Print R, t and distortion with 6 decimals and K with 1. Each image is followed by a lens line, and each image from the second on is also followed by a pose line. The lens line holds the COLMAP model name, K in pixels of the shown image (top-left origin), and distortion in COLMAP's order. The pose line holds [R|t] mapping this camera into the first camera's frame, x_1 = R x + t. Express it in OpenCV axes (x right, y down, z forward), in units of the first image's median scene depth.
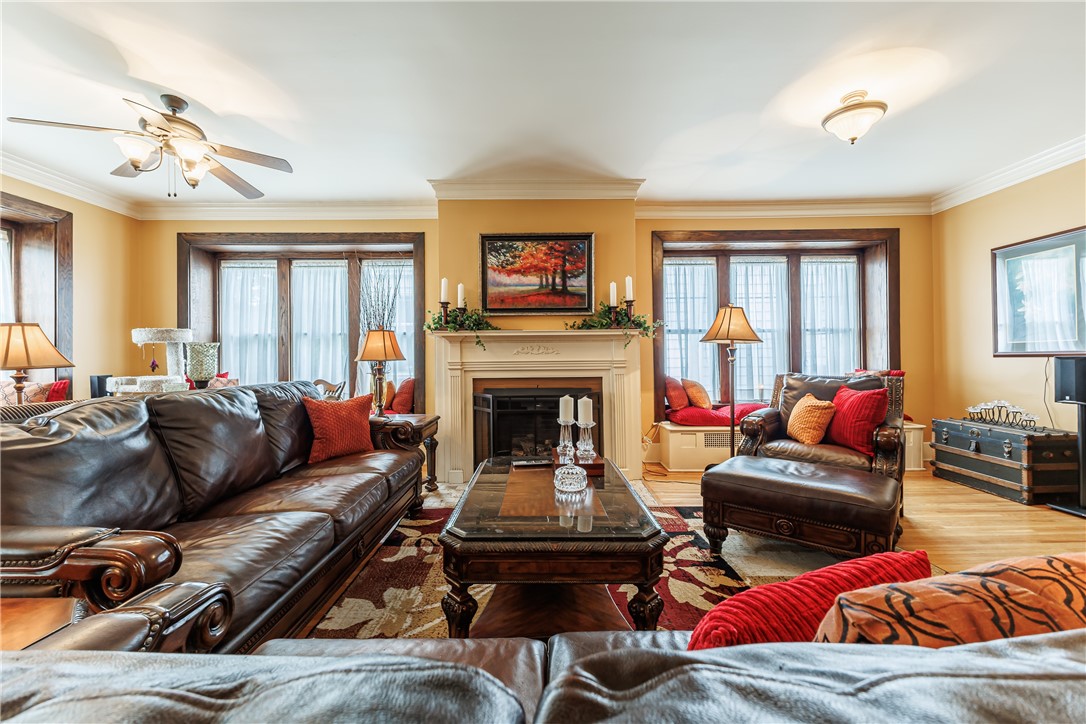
lens RADIAL K [[426.5, 0, 544.7], [0, 426.5, 359.2], [0, 0, 1]] dist [0.018084, -0.005896]
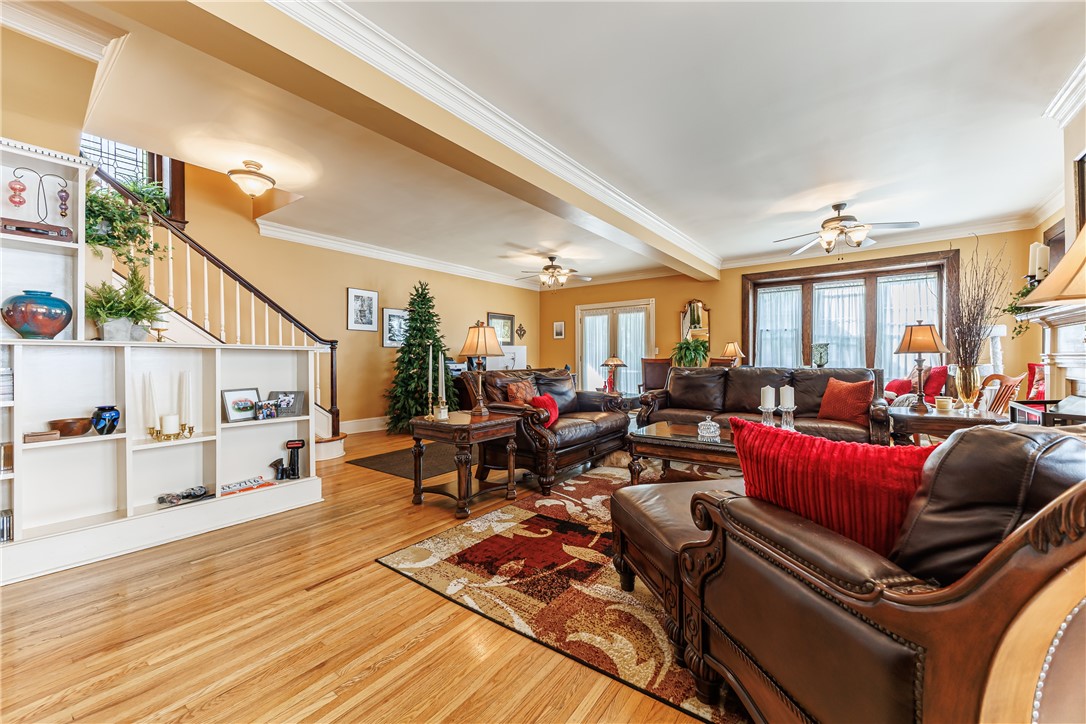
lens RADIAL K [[426.5, 0, 544.7], [0, 426.5, 359.2], [0, 0, 1]] dist [0.018084, -0.005896]
pose [[-0.591907, 0.014292, -0.805880, 0.855994], [0.014024, 0.999874, 0.007432, -0.005082], [0.805884, -0.006902, -0.592033, 0.730572]]
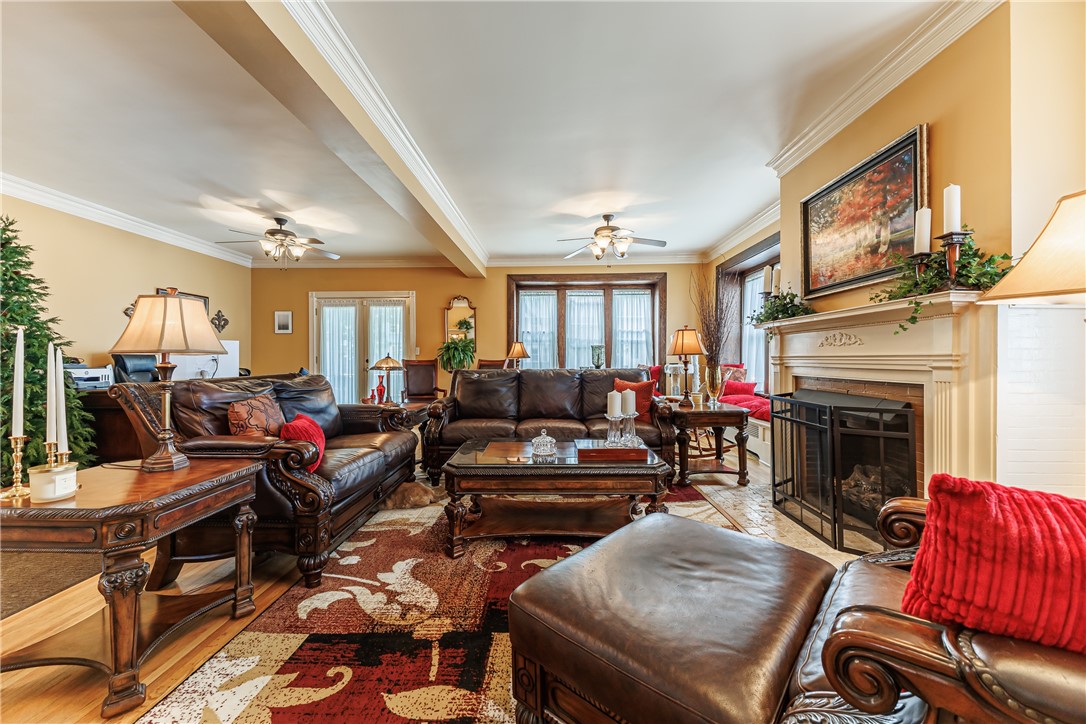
lens RADIAL K [[426.5, 0, 544.7], [0, 426.5, 359.2], [0, 0, 1]] dist [0.018084, -0.005896]
pose [[-0.015767, 0.011074, -0.999814, 0.680774], [0.008448, 0.999904, 0.010942, -0.002936], [0.999840, -0.008274, -0.015859, 0.515475]]
